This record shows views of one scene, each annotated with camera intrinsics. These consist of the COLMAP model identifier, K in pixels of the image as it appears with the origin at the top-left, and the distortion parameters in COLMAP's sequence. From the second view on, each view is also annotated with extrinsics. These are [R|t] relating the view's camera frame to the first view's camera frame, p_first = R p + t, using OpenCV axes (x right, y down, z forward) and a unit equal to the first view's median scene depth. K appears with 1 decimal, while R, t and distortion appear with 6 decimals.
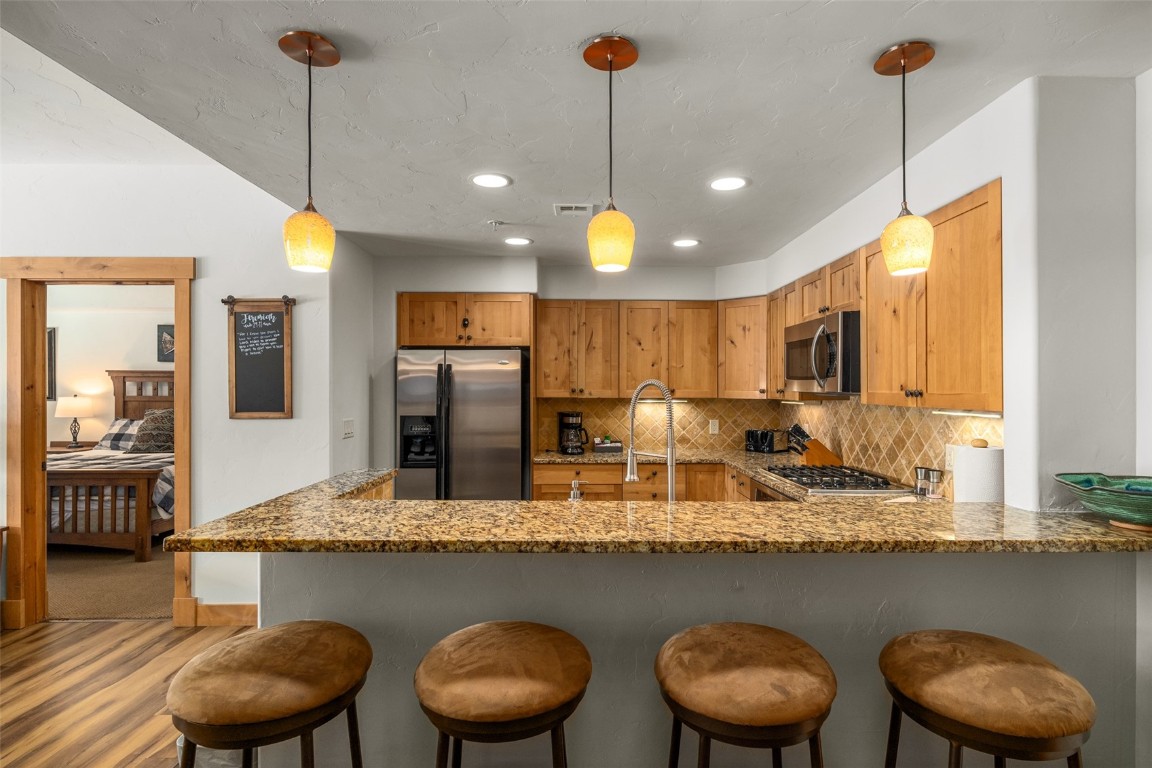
lens RADIAL K [[591.5, 0, 578.1], [0, 591.5, 382.6], [0, 0, 1]] dist [-0.006390, 0.002410]
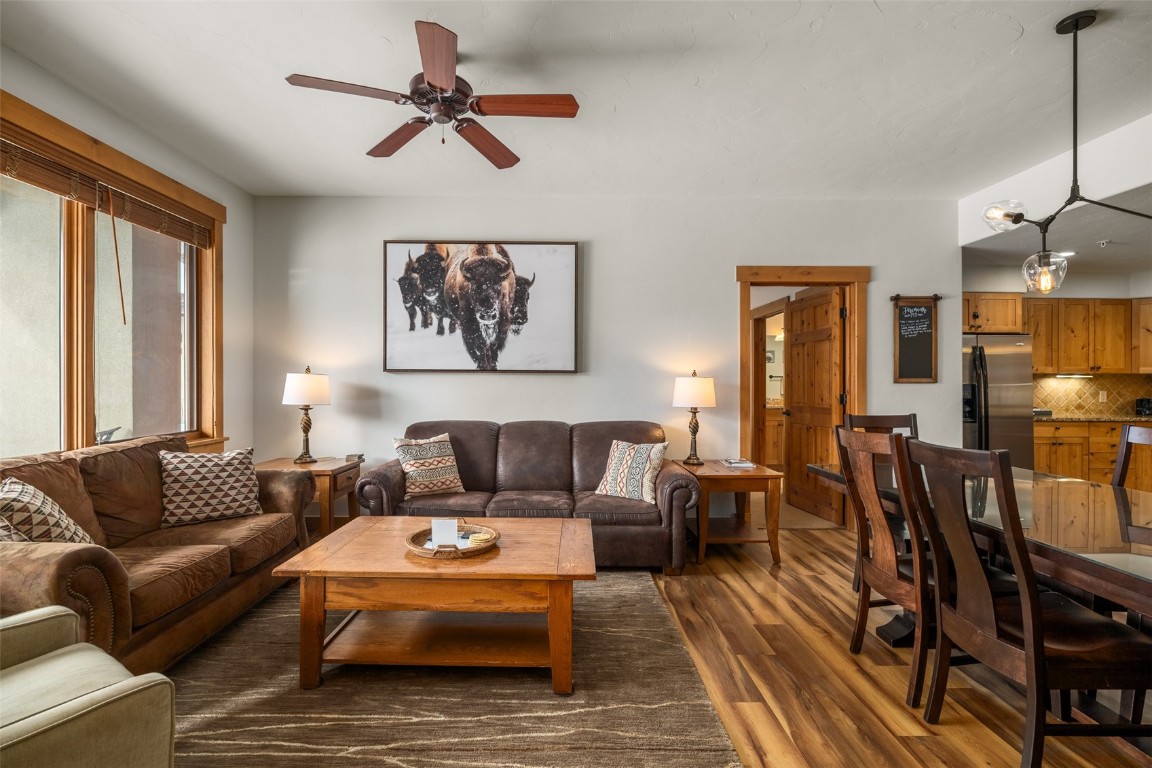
lens RADIAL K [[558.5, 0, 505.5], [0, 558.5, 383.4], [0, 0, 1]] dist [-0.003103, 0.001784]
pose [[0.999999, 0.000964, 0.001281, -1.508928], [-0.000973, 0.999975, 0.007049, 0.053512], [-0.001274, -0.007050, 0.999974, -0.306375]]
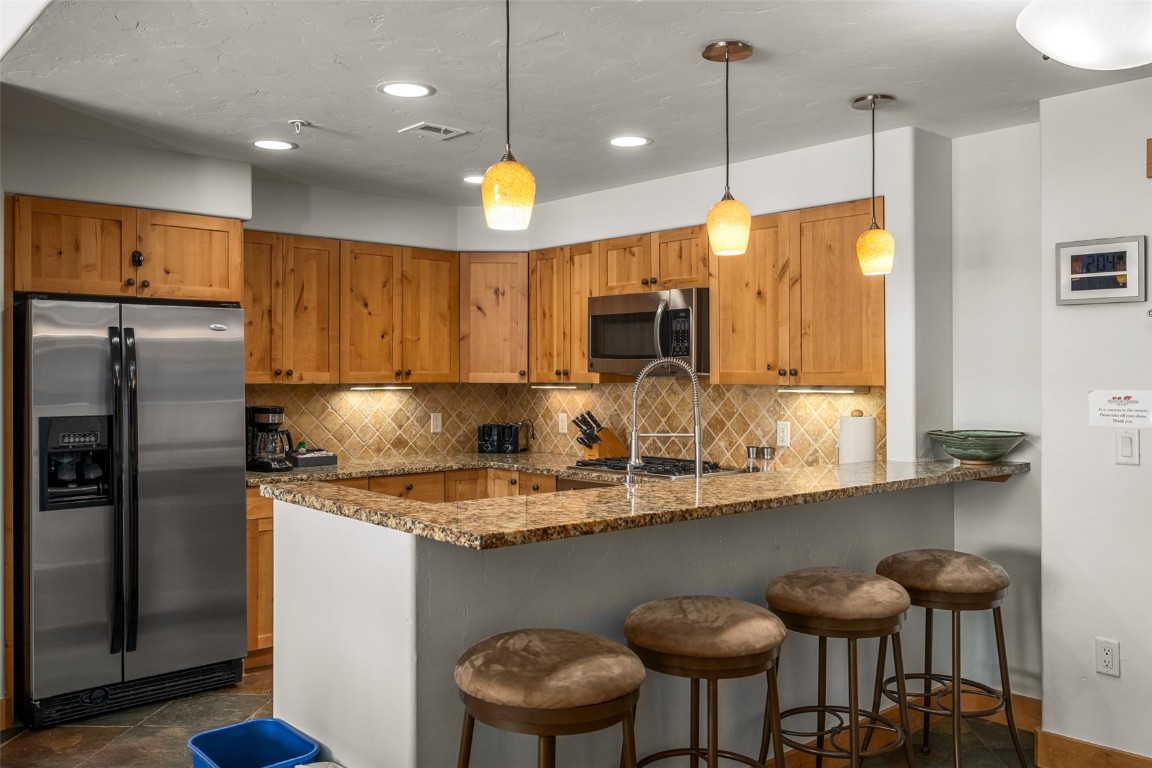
lens RADIAL K [[1011.6, 0, 623.0], [0, 1011.6, 355.6], [0, 0, 1]] dist [-0.019001, 0.025338]
pose [[0.727290, 0.011034, 0.686241, -0.641698], [-0.004805, 0.999928, -0.010985, 0.006666], [-0.686313, 0.004692, 0.727291, -0.092614]]
